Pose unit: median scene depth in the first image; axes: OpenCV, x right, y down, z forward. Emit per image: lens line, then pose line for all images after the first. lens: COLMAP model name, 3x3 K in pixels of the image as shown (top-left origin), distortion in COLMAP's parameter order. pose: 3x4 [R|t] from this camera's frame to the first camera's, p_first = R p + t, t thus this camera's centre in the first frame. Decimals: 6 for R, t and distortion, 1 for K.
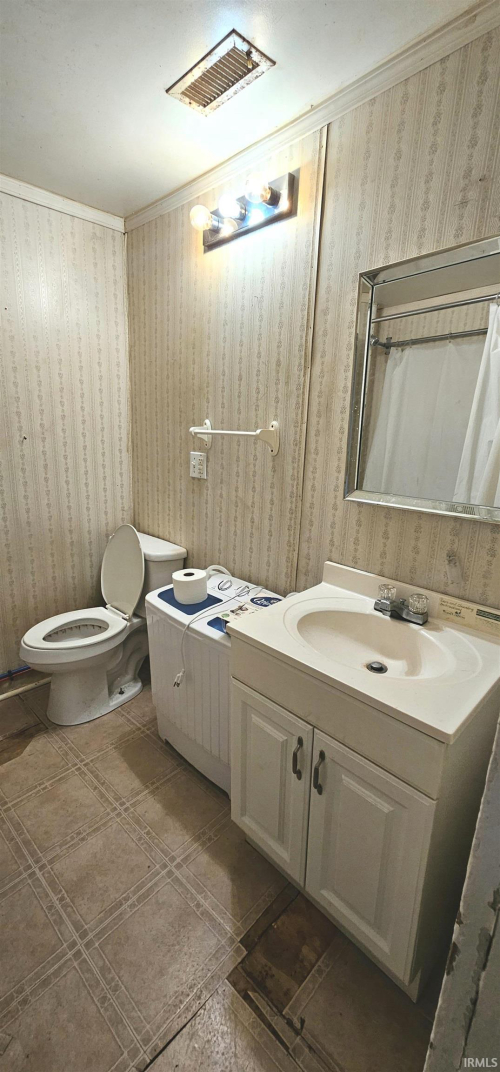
lens RADIAL K [[438.4, 0, 244.6], [0, 438.4, 536.8], [0, 0, 1]] dist [-0.004741, -0.000145]
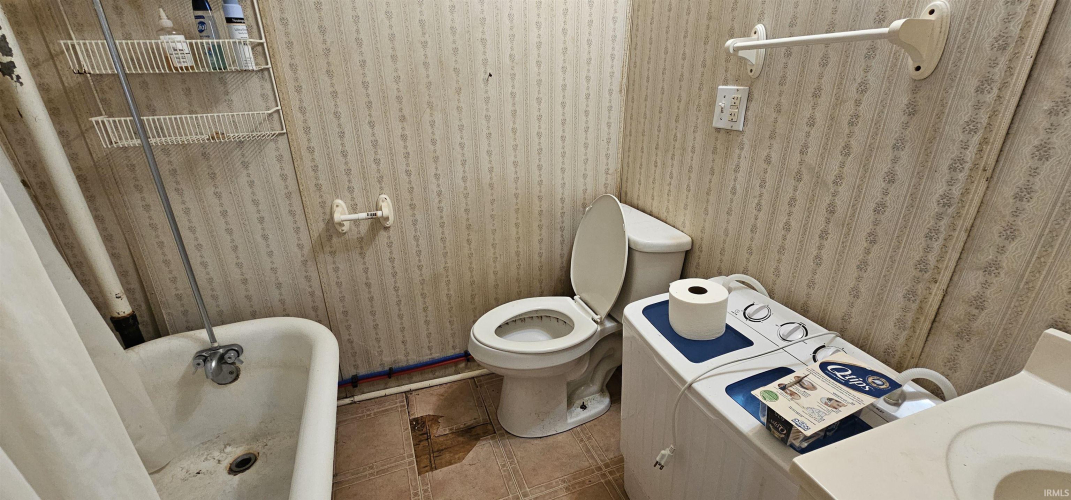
lens RADIAL K [[438.0, 0, 535.0], [0, 438.0, 251.3], [0, 0, 1]] dist [-0.004741, -0.000145]
pose [[0.901822, 0.120503, -0.414966, -0.073704], [-0.065893, 0.987448, 0.143546, -0.034481], [0.427055, -0.102109, 0.898442, 0.313928]]
